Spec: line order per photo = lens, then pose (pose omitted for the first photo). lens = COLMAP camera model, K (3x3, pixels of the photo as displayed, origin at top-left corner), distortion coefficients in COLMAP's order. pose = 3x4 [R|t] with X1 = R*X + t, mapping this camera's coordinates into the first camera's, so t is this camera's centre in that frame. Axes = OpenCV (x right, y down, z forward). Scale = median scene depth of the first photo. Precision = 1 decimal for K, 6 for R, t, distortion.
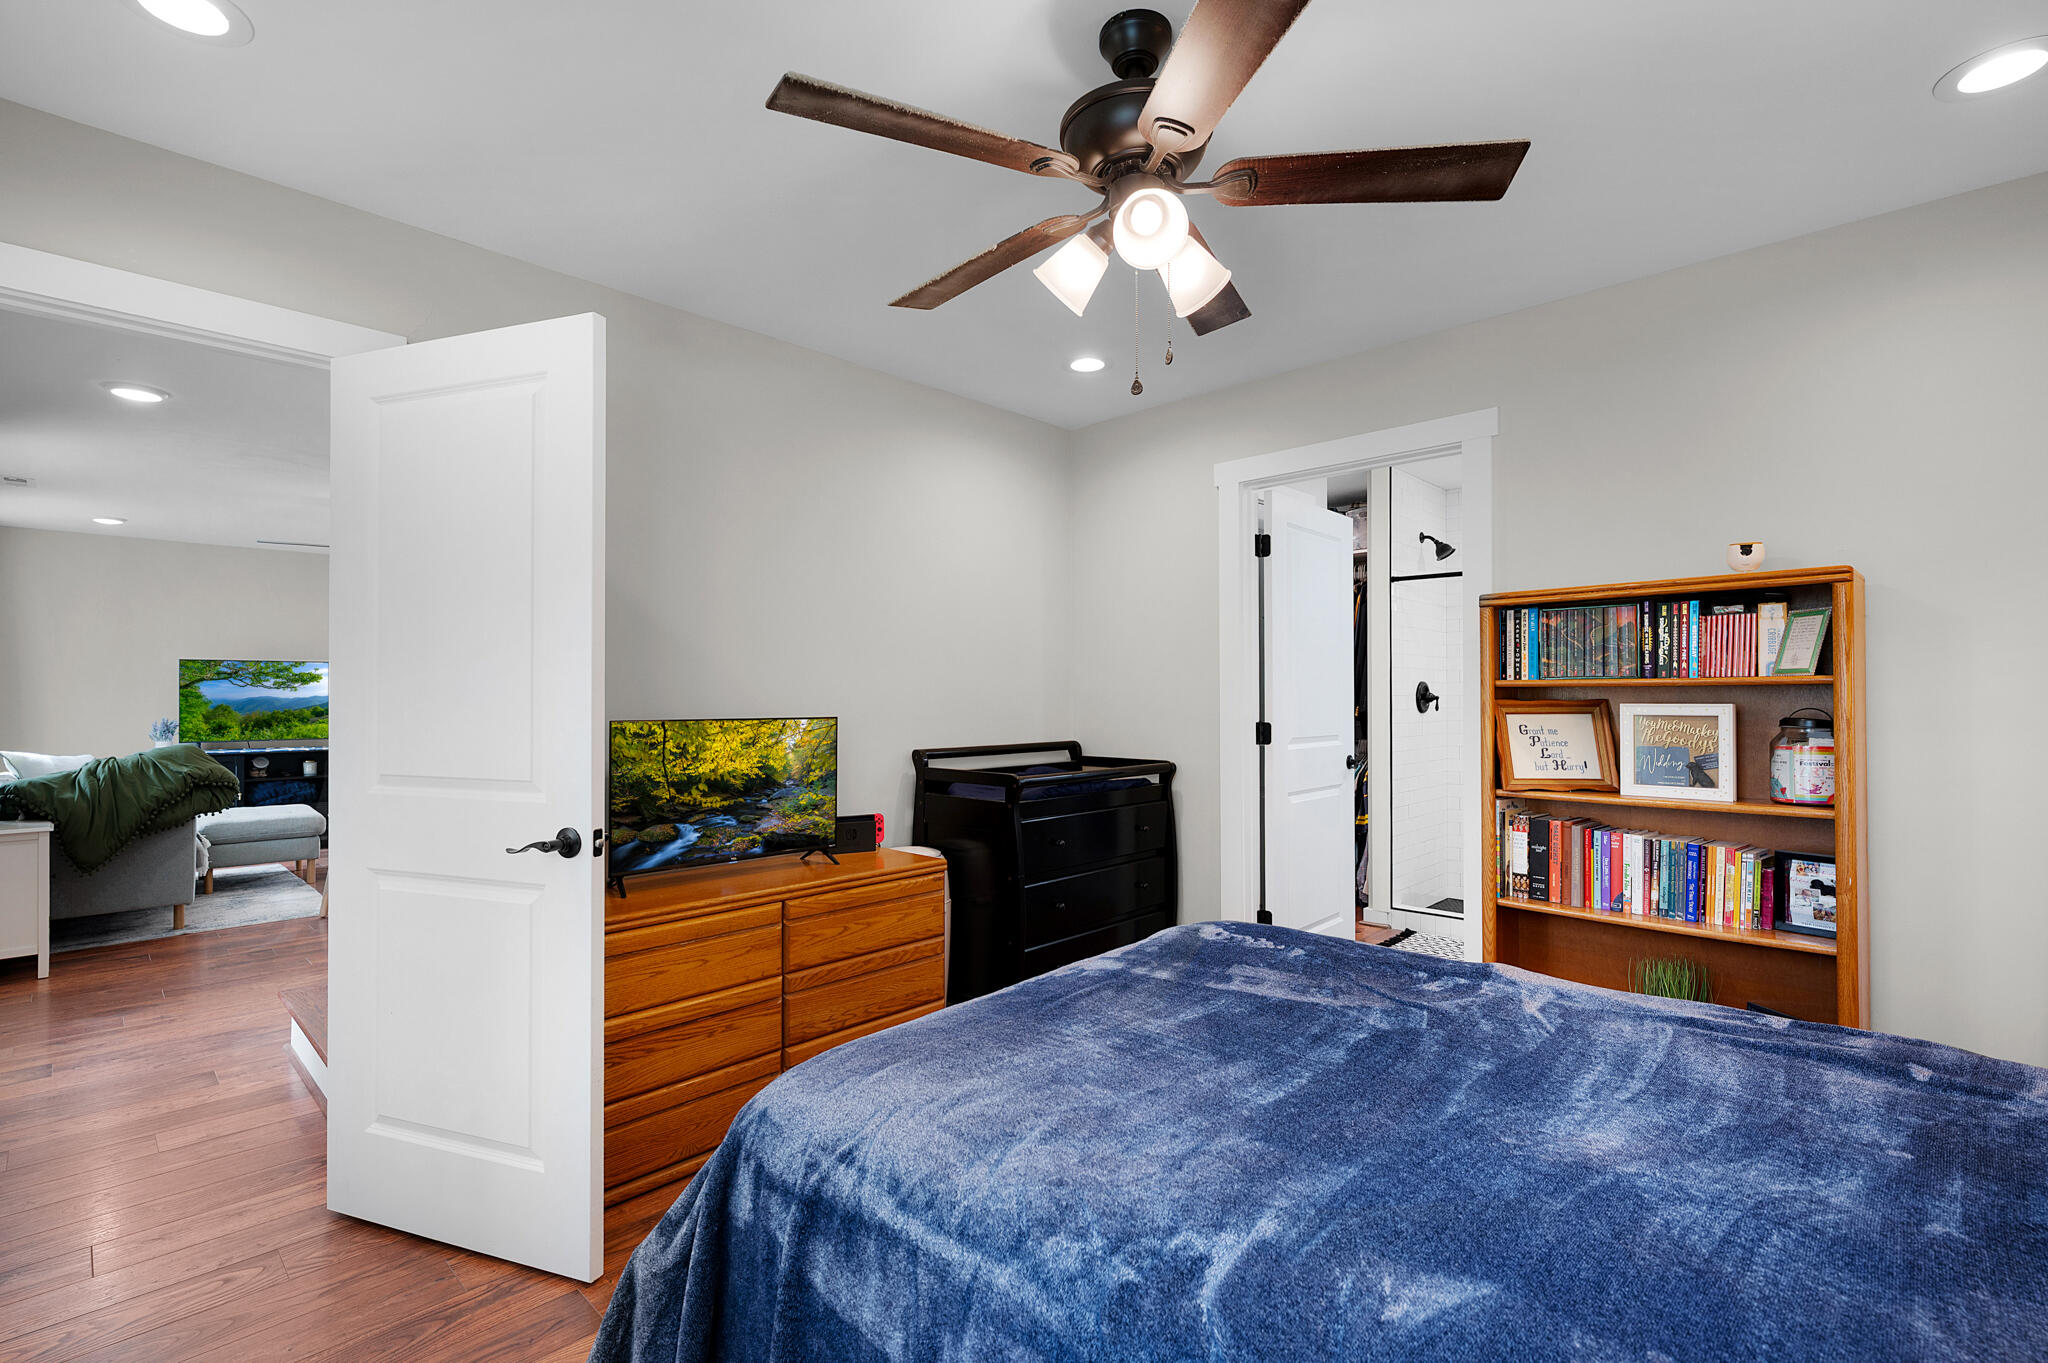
lens RADIAL K [[923.9, 0, 1019.7], [0, 923.9, 689.9], [0, 0, 1]] dist [0.002716, 0.000448]
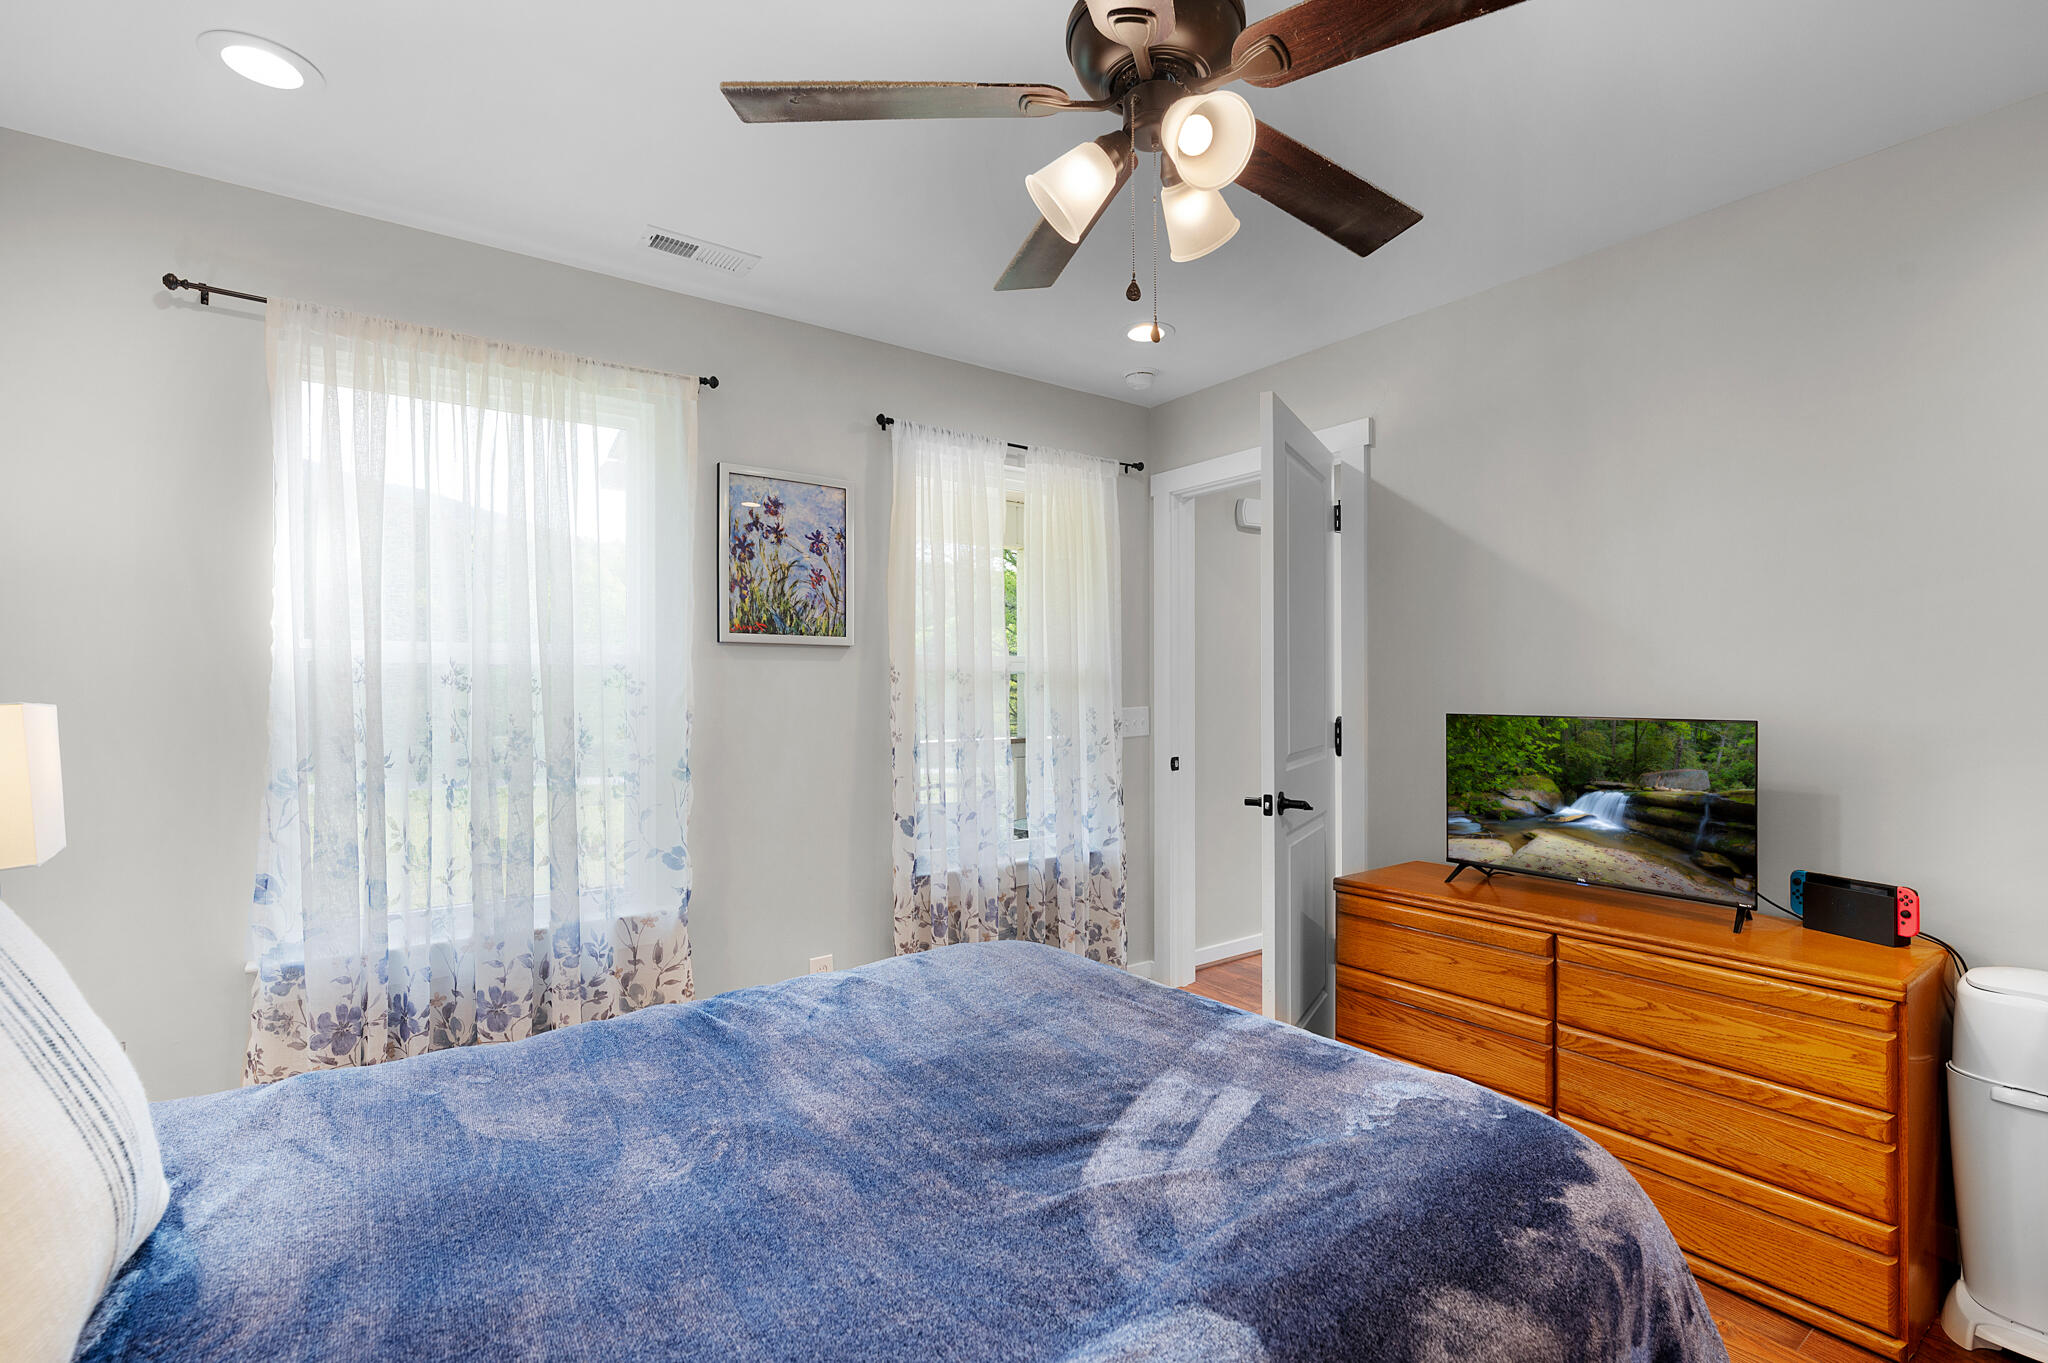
lens RADIAL K [[923.9, 0, 1020.9], [0, 923.9, 690.9], [0, 0, 1]] dist [0.002716, 0.000448]
pose [[-0.175376, 0.002271, -0.984499, 0.699645], [0.012916, 0.999917, 0.000006, 0.000462], [0.984417, -0.012715, -0.175391, 0.715344]]
